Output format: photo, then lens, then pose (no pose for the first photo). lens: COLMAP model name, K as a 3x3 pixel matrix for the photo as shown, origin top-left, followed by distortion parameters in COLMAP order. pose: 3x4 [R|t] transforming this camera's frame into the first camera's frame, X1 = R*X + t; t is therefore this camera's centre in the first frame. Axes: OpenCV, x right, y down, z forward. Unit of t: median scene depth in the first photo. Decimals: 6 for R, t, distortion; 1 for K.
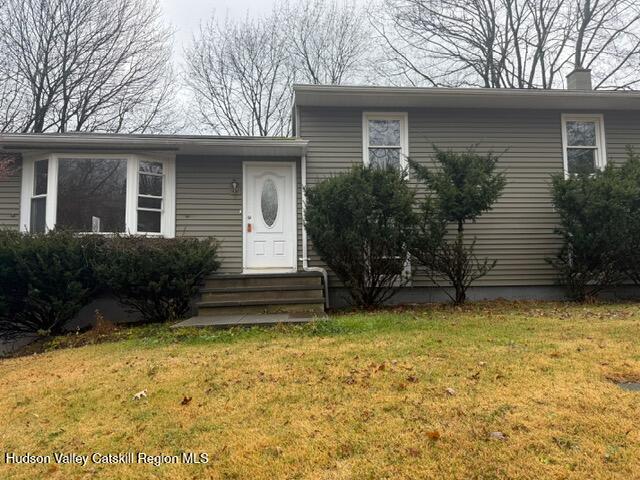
lens RADIAL K [[461.4, 0, 324.8], [0, 461.4, 238.2], [0, 0, 1]] dist [0.025057, -0.033047]
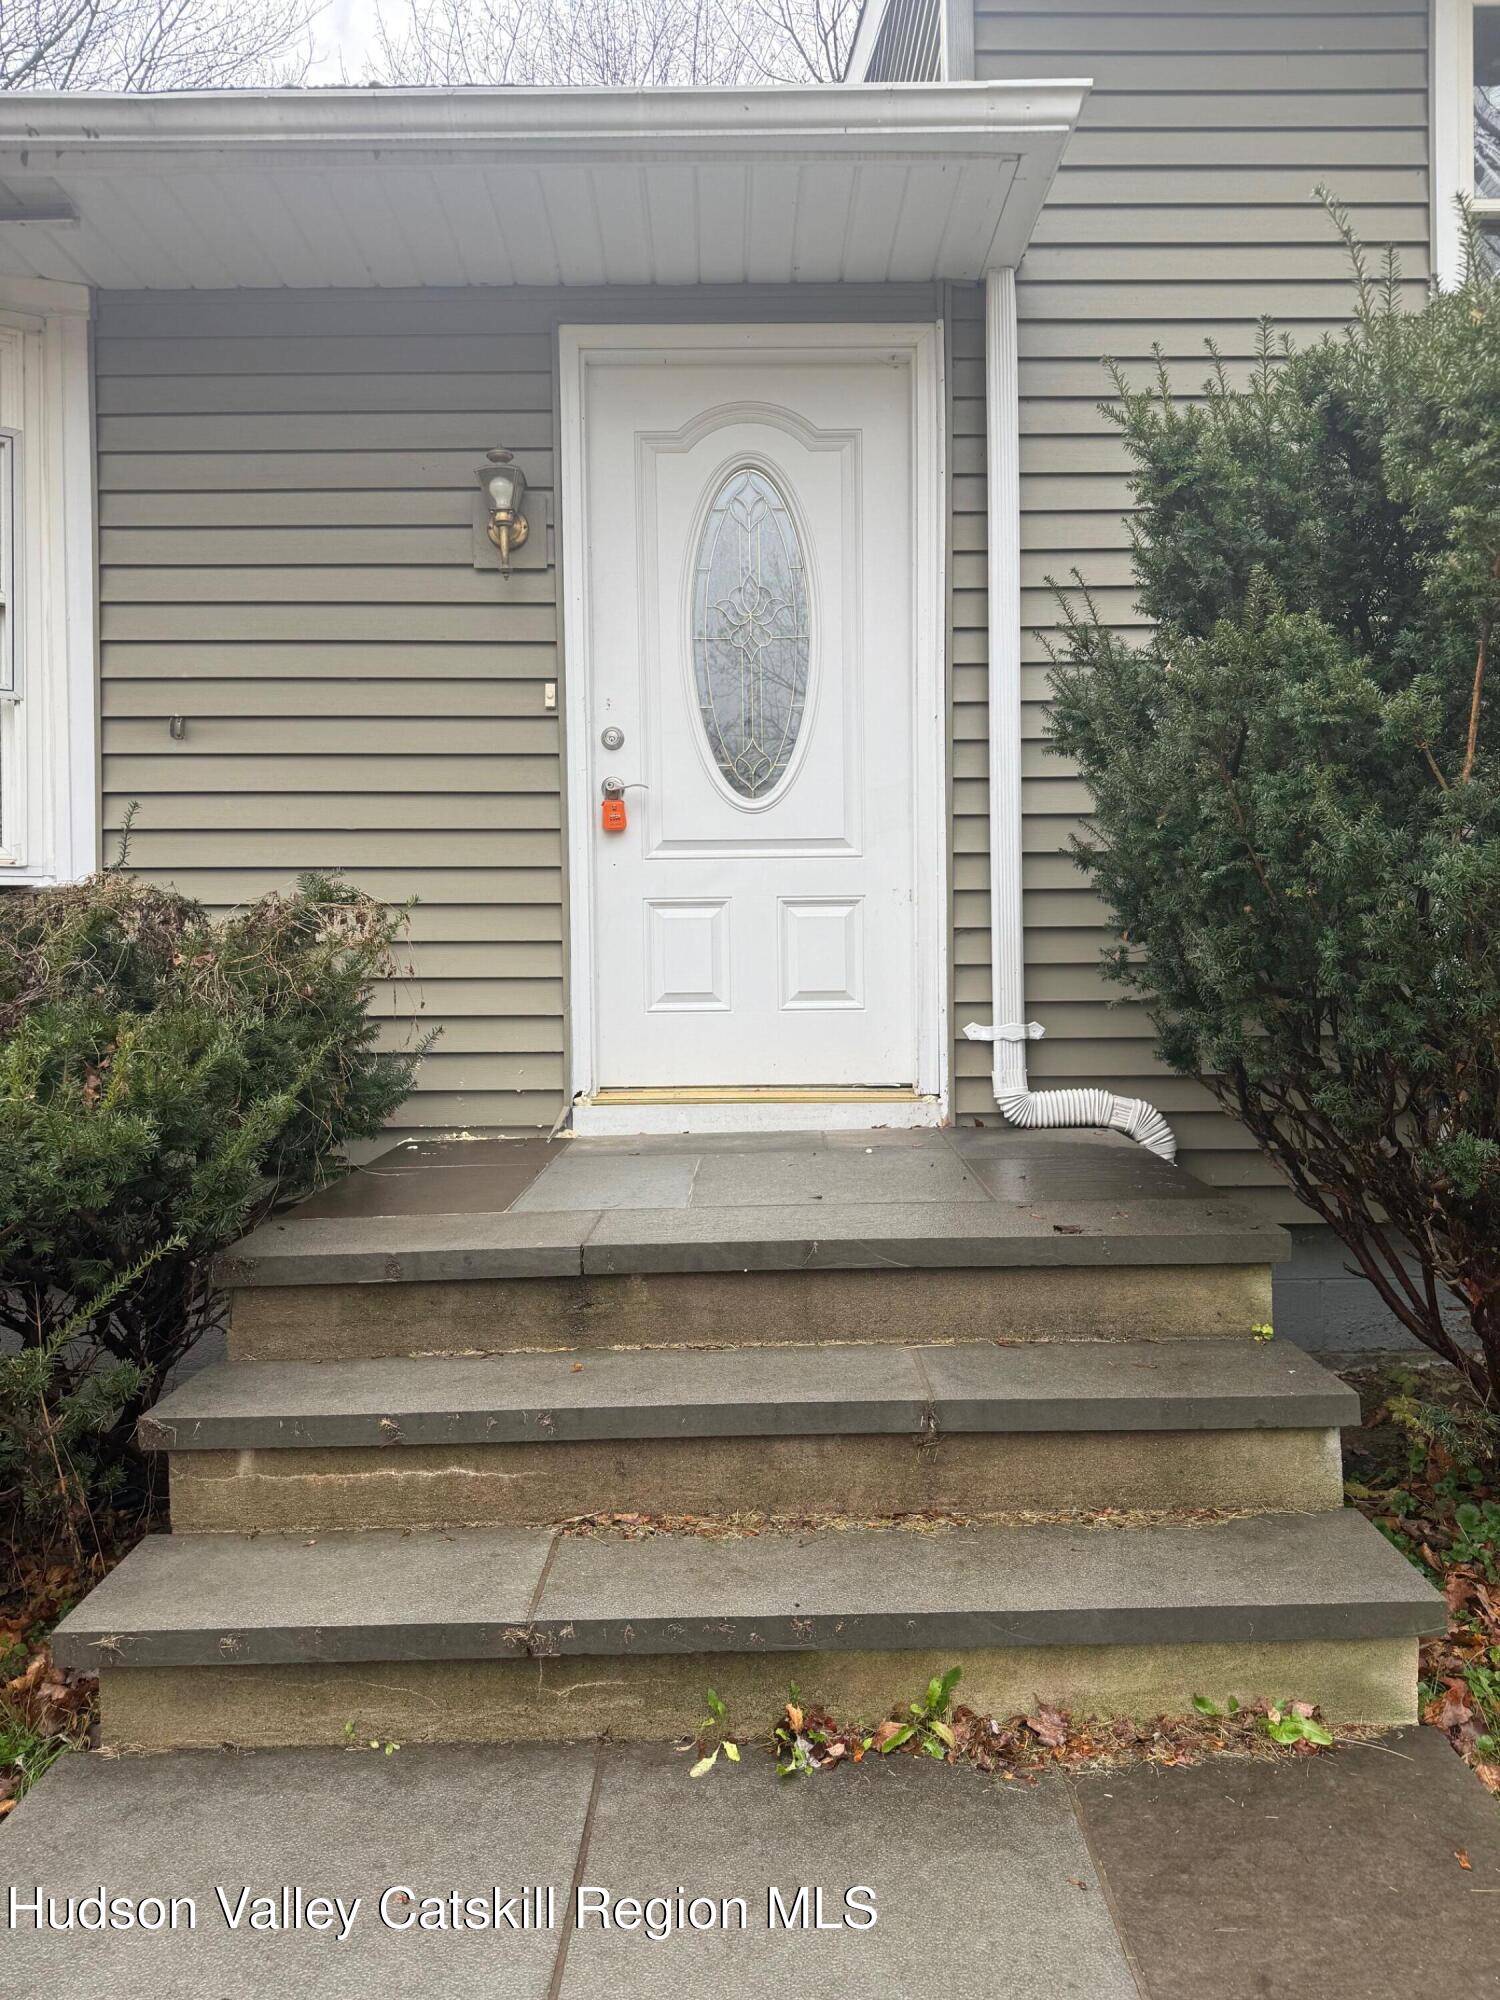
lens RADIAL K [[1442.0, 0, 747.2], [0, 1442.0, 1011.9], [0, 0, 1]] dist [0.025057, -0.033047]
pose [[0.996399, 0.002340, -0.084759, -0.084794], [0.005671, 0.995541, 0.094162, -0.002032], [0.084601, -0.094303, 0.991942, 0.559767]]
